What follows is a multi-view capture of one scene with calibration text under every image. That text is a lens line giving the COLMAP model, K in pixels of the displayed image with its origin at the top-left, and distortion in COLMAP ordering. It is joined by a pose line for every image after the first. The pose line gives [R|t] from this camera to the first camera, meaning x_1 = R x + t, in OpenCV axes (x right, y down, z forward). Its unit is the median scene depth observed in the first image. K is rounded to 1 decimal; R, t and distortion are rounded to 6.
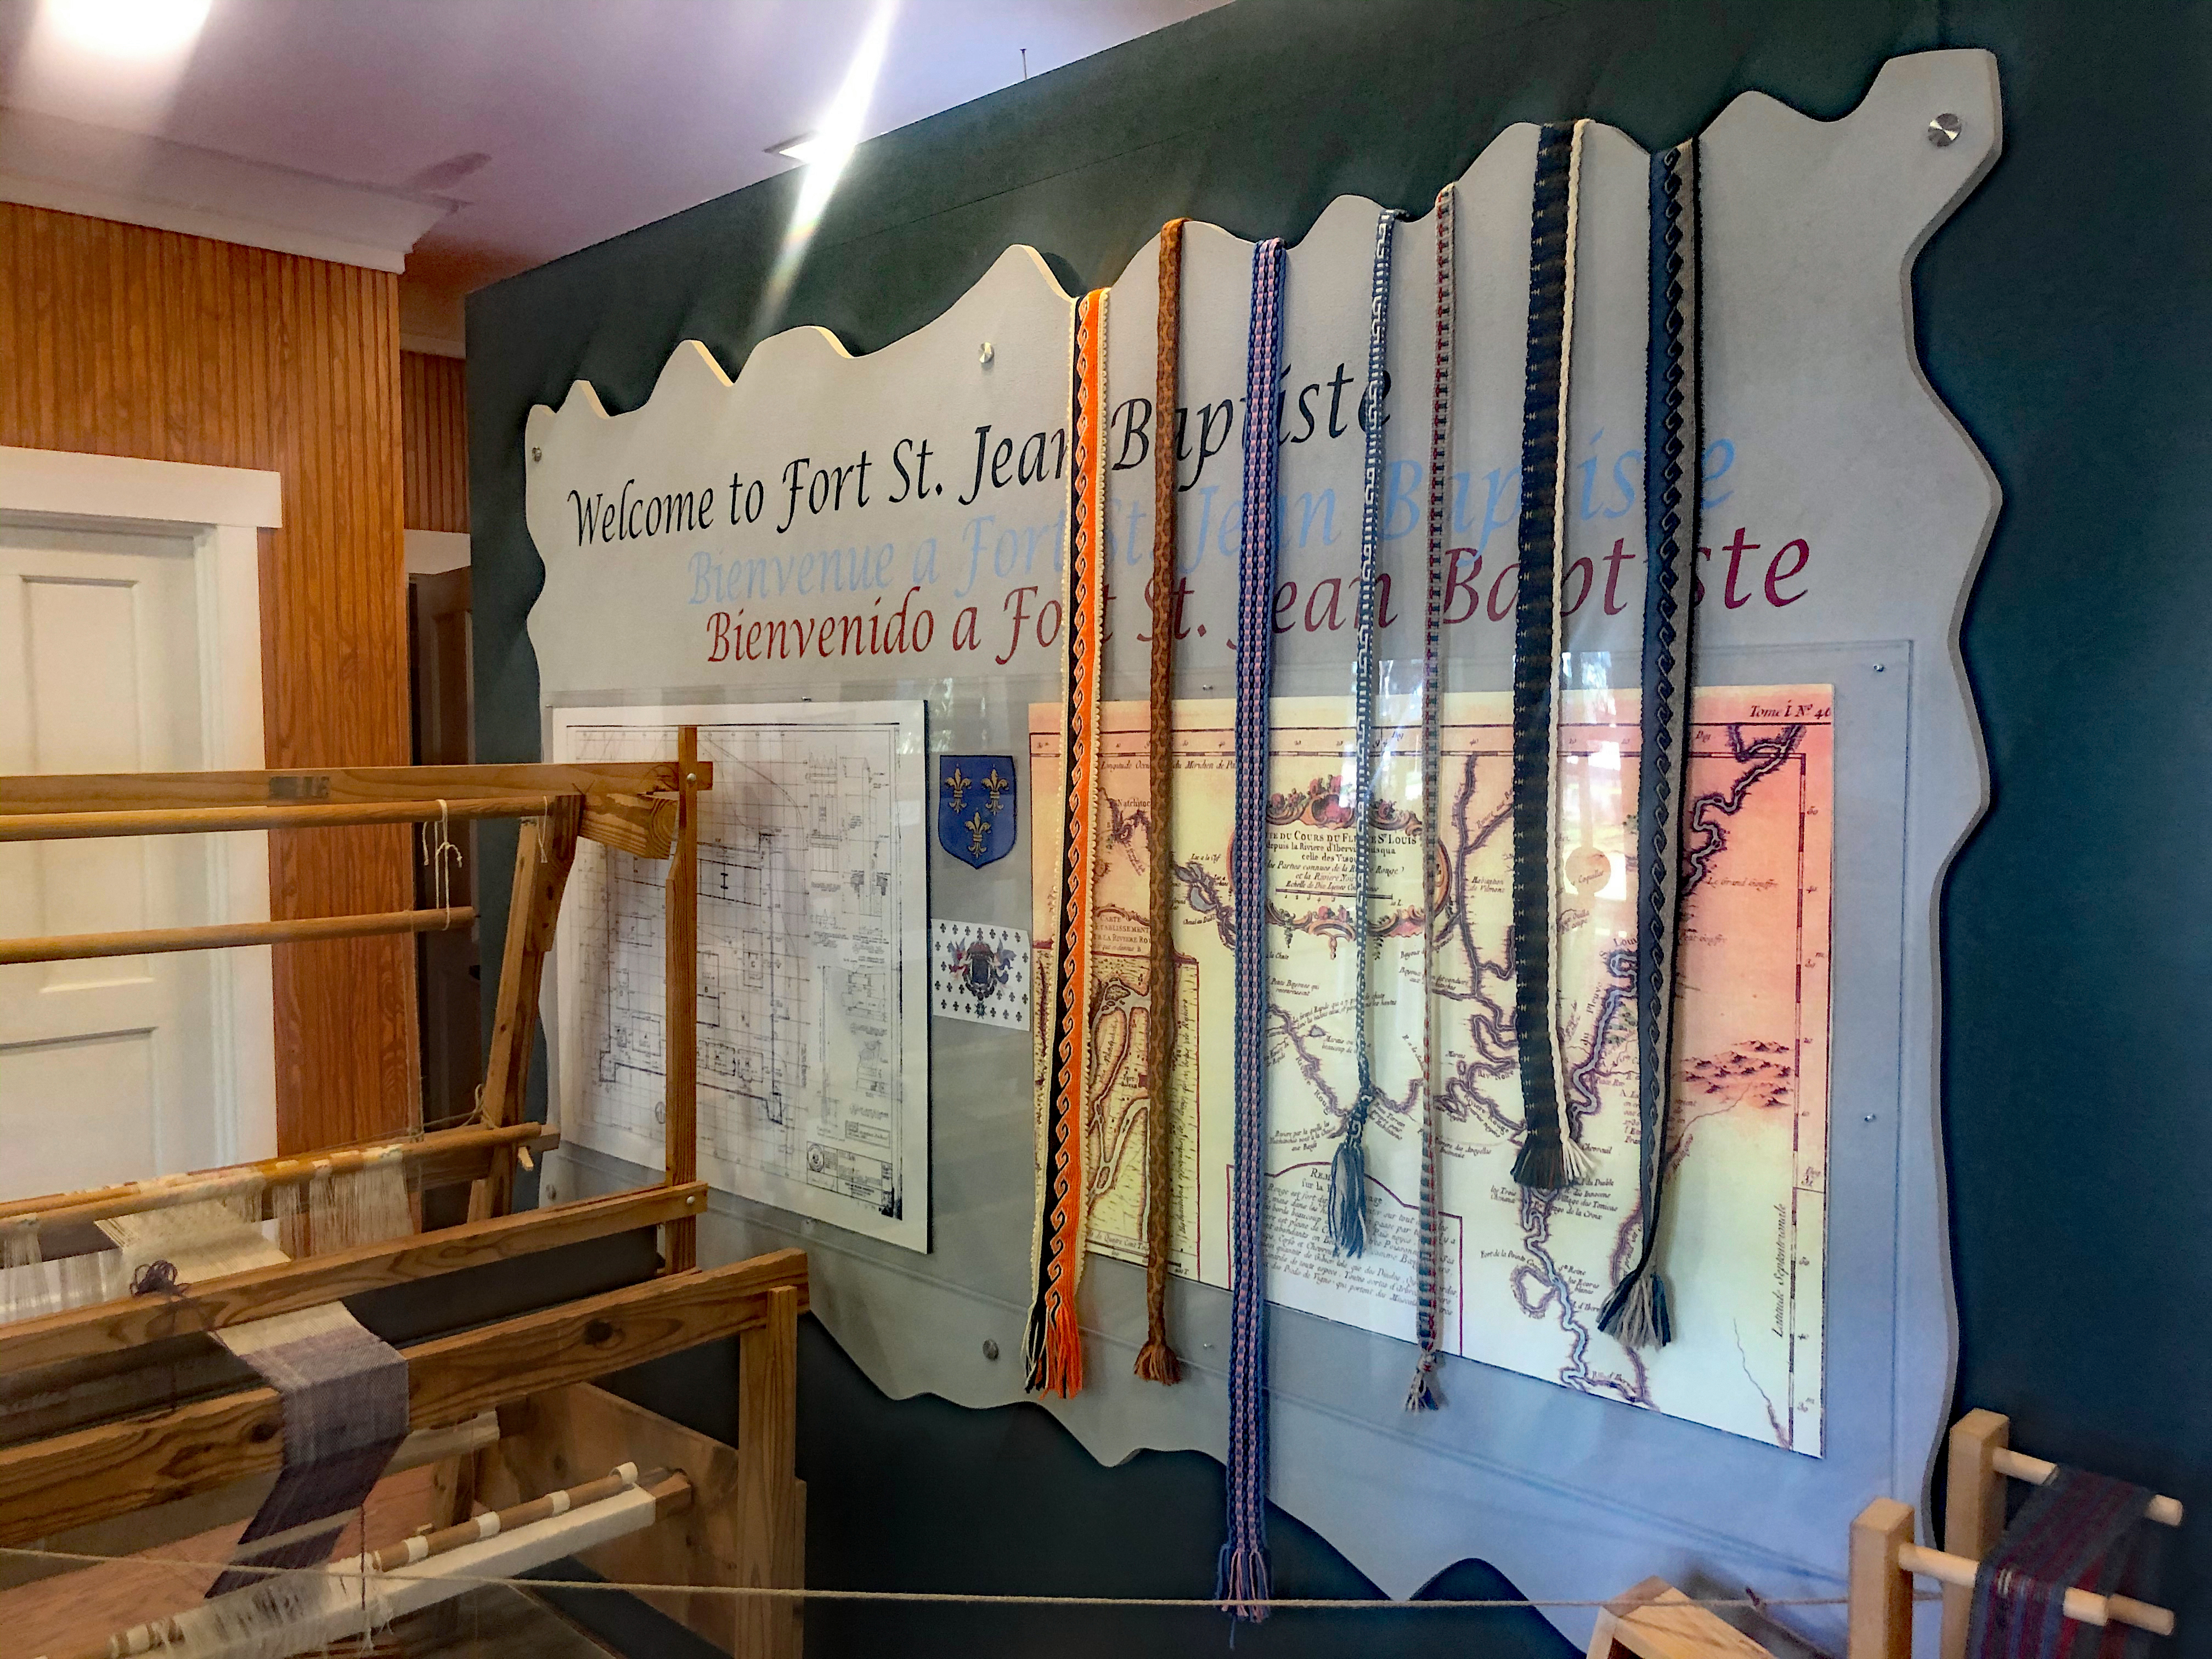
lens RADIAL K [[1806.4, 0, 1106.0], [0, 1806.4, 829.5], [0, 0, 1]] dist [0.005972, 0.001975]
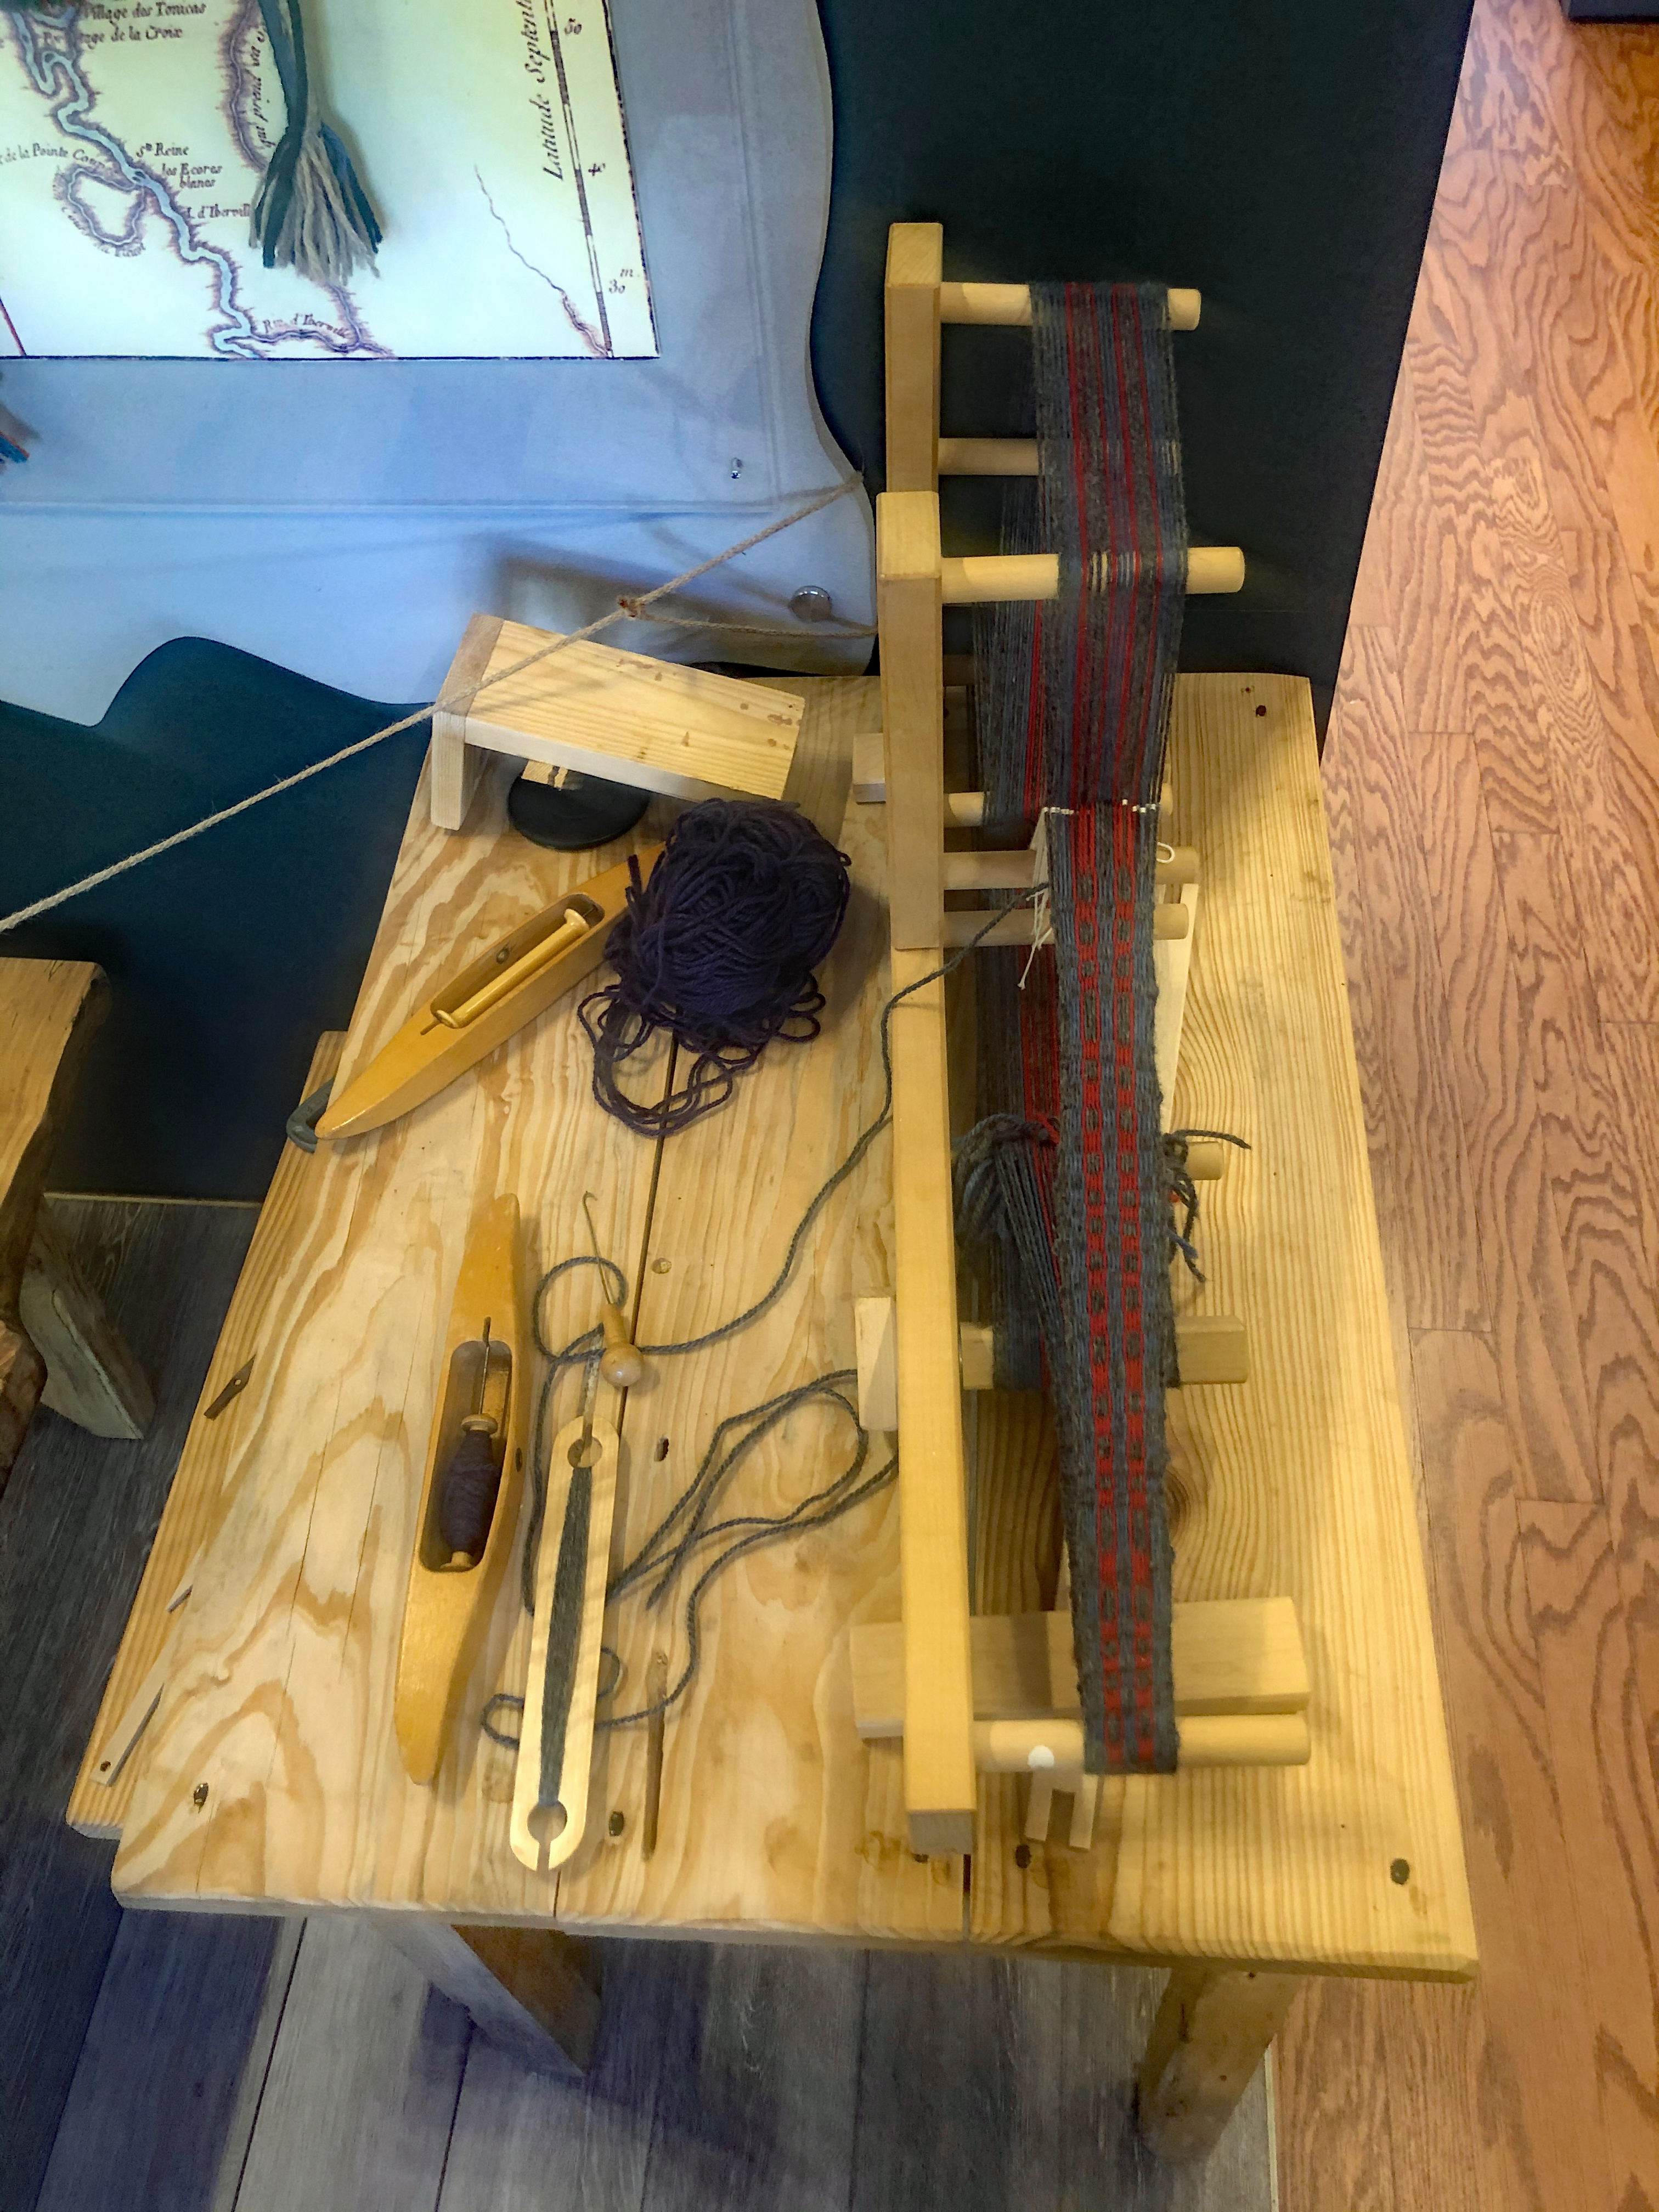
lens RADIAL K [[1801.0, 0, 856.8], [0, 1801.0, 1097.3], [0, 0, 1]] dist [0.069241, -0.097247]
pose [[0.770068, -0.528899, 0.356736, 0.068406], [0.090830, 0.644380, 0.759292, 0.029248], [-0.631462, -0.552305, 0.544256, 0.385753]]
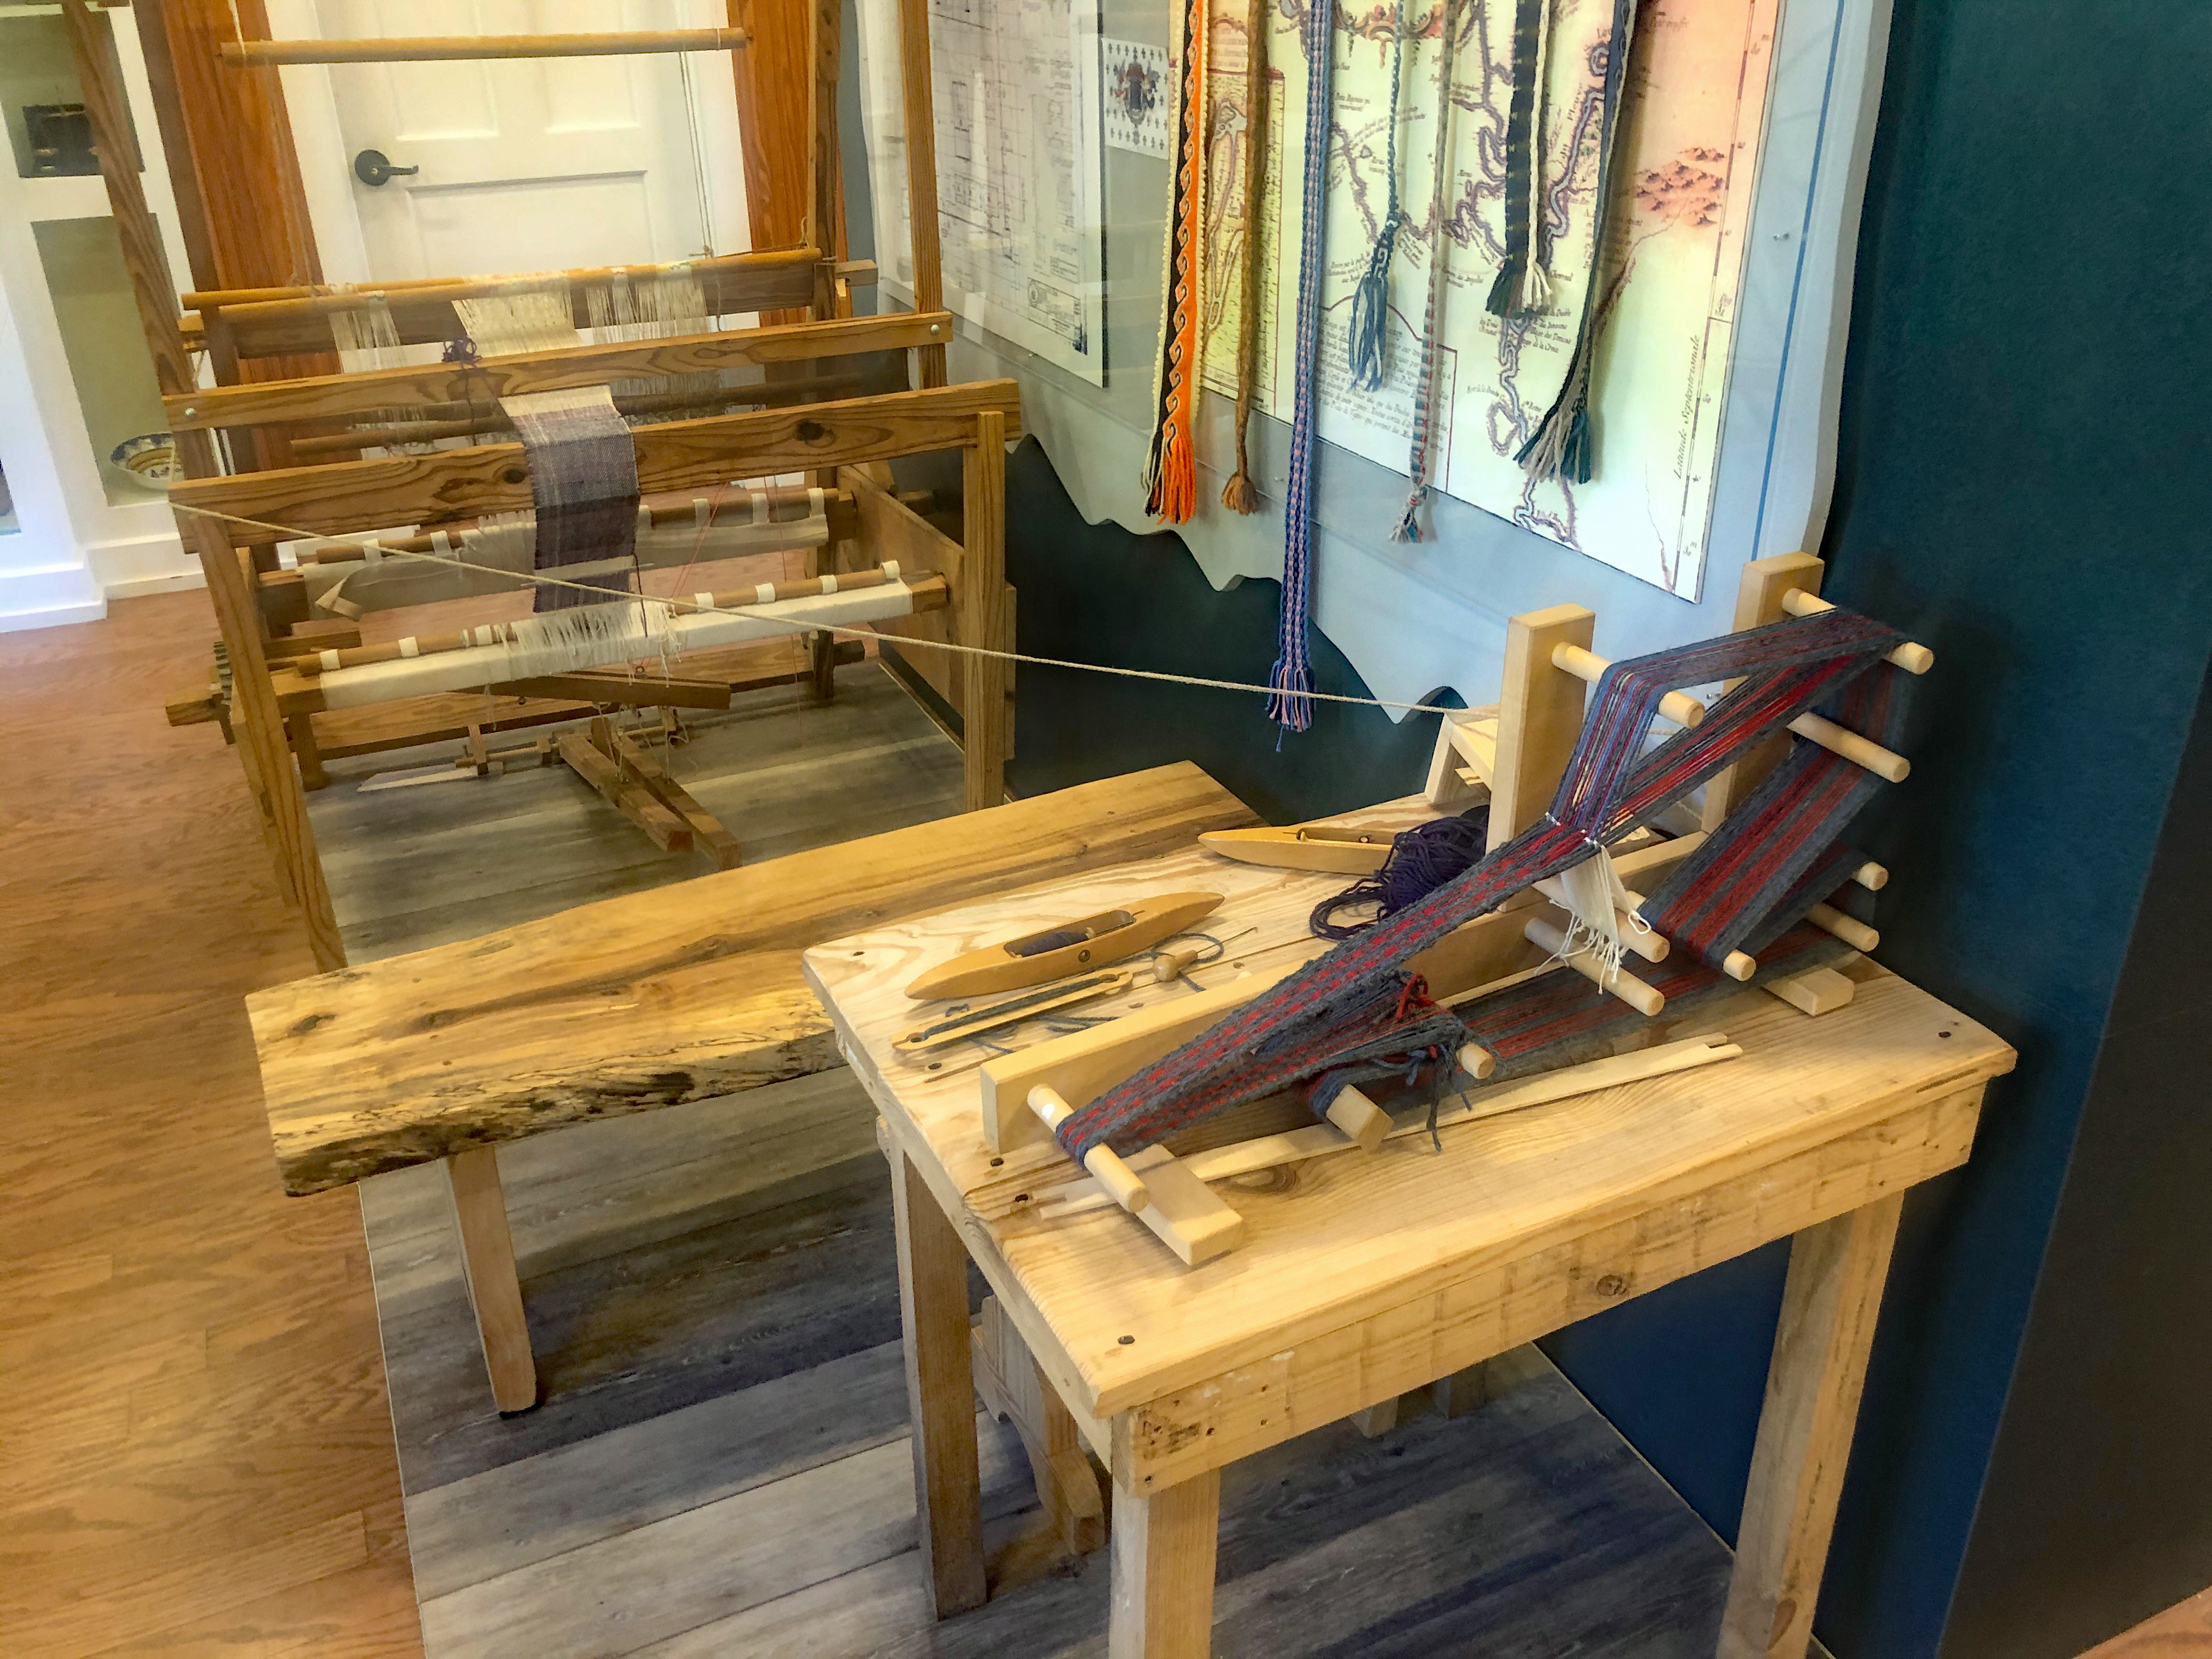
lens RADIAL K [[1797.8, 0, 1099.8], [0, 1797.8, 782.8], [0, 0, 1]] dist [0.072684, -0.103053]
pose [[0.937374, 0.141842, -0.318137, 0.348662], [-0.007500, 0.921341, 0.388684, 0.050155], [0.348244, -0.361956, 0.864705, 0.008262]]
